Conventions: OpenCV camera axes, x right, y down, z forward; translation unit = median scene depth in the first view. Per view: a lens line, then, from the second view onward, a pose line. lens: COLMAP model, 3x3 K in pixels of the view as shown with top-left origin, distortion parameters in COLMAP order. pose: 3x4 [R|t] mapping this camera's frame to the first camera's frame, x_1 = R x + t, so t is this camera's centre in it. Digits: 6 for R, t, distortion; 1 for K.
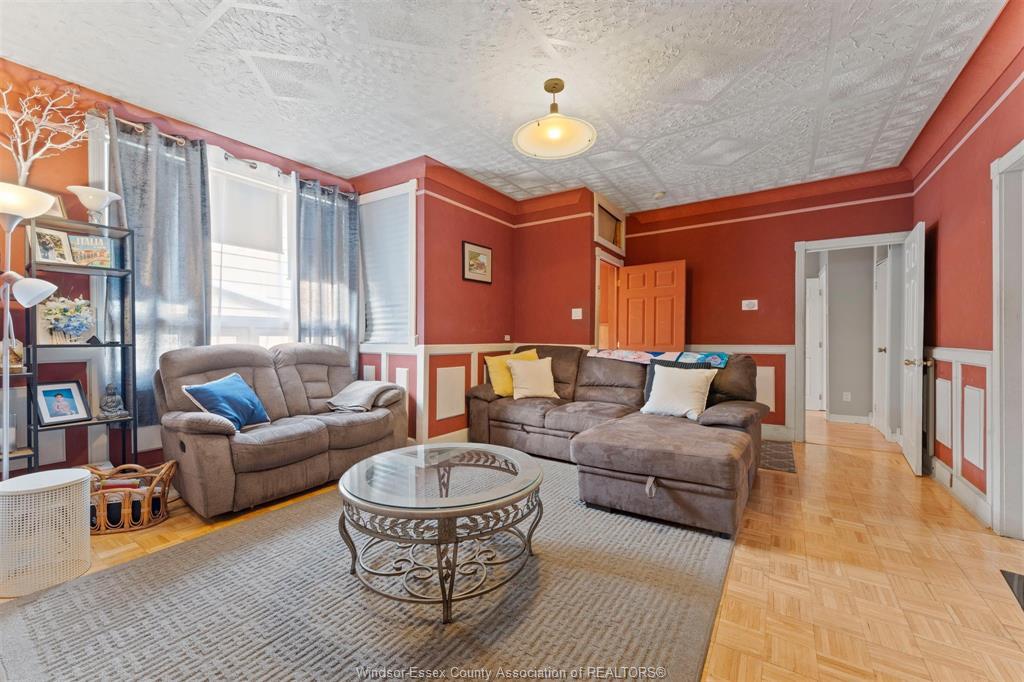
lens RADIAL K [[409.6, 0, 509.8], [0, 409.6, 338.8], [0, 0, 1]] dist [-0.000018, -0.000574]
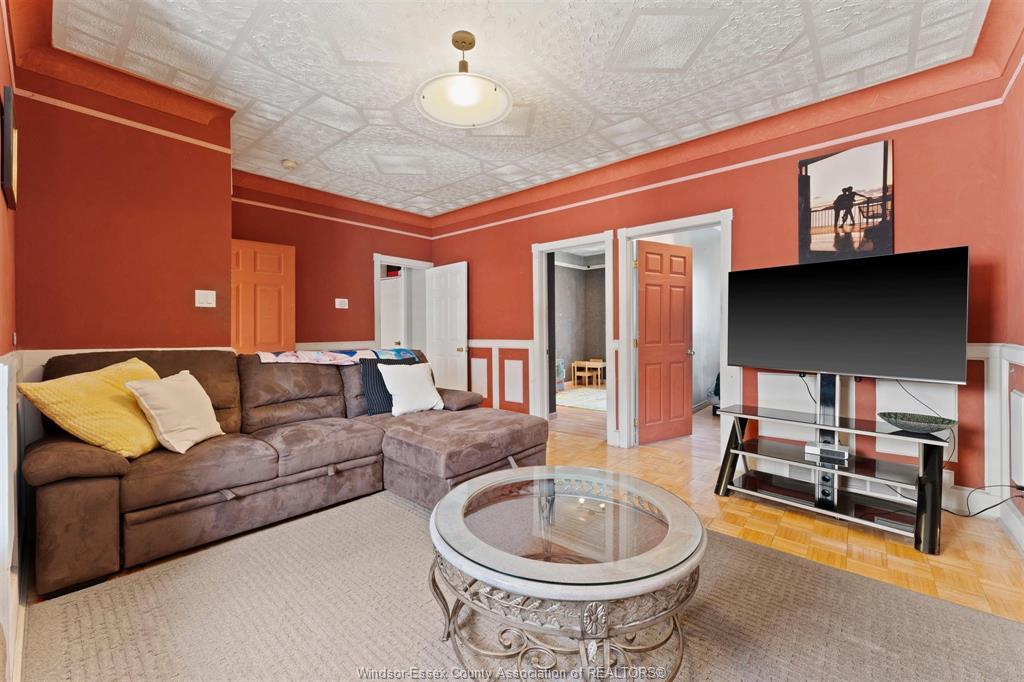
lens RADIAL K [[409.6, 0, 511.5], [0, 409.6, 335.8], [0, 0, 1]] dist [-0.000018, -0.000574]
pose [[0.119530, -0.008960, 0.992790, -0.447915], [0.008380, 0.999933, 0.008016, -0.005018], [-0.992795, 0.007361, 0.119597, 0.493636]]
